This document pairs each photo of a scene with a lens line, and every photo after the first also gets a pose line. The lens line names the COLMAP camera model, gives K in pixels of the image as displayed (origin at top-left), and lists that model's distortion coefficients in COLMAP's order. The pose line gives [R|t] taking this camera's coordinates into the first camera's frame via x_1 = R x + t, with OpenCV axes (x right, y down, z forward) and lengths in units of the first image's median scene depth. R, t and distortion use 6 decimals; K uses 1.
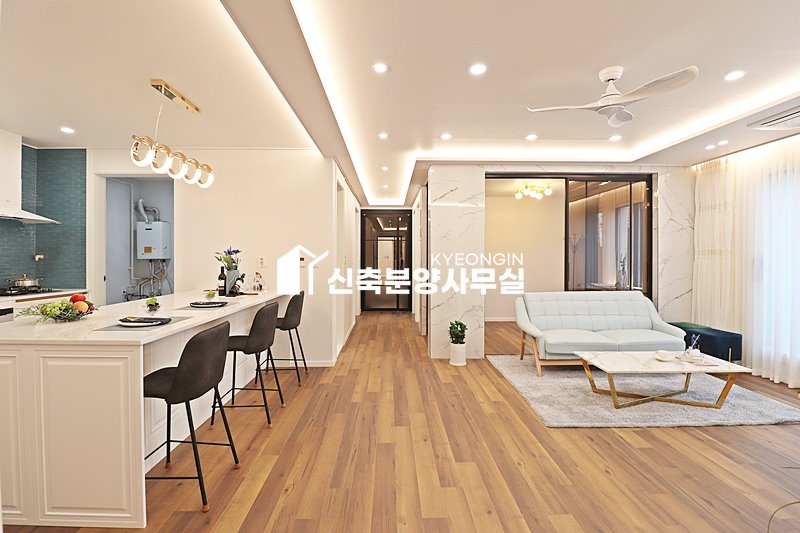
lens RADIAL K [[369.8, 0, 398.1], [0, 369.8, 265.7], [0, 0, 1]] dist [-0.005657, -0.009489]
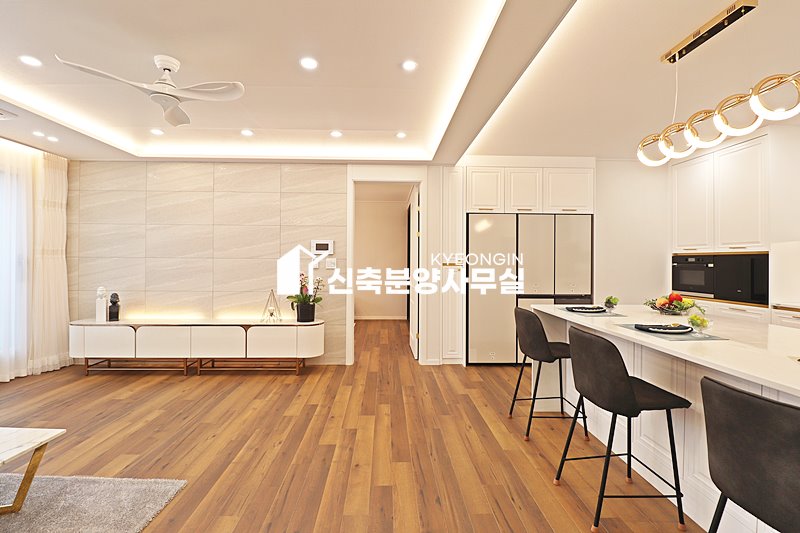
lens RADIAL K [[369.8, 0, 397.2], [0, 369.8, 259.4], [0, 0, 1]] dist [-0.005657, -0.009489]
pose [[-0.999942, -0.007527, -0.007768, -0.011412], [-0.007694, 0.999735, 0.021686, -0.038836], [0.007602, 0.021744, -0.999735, 1.873348]]
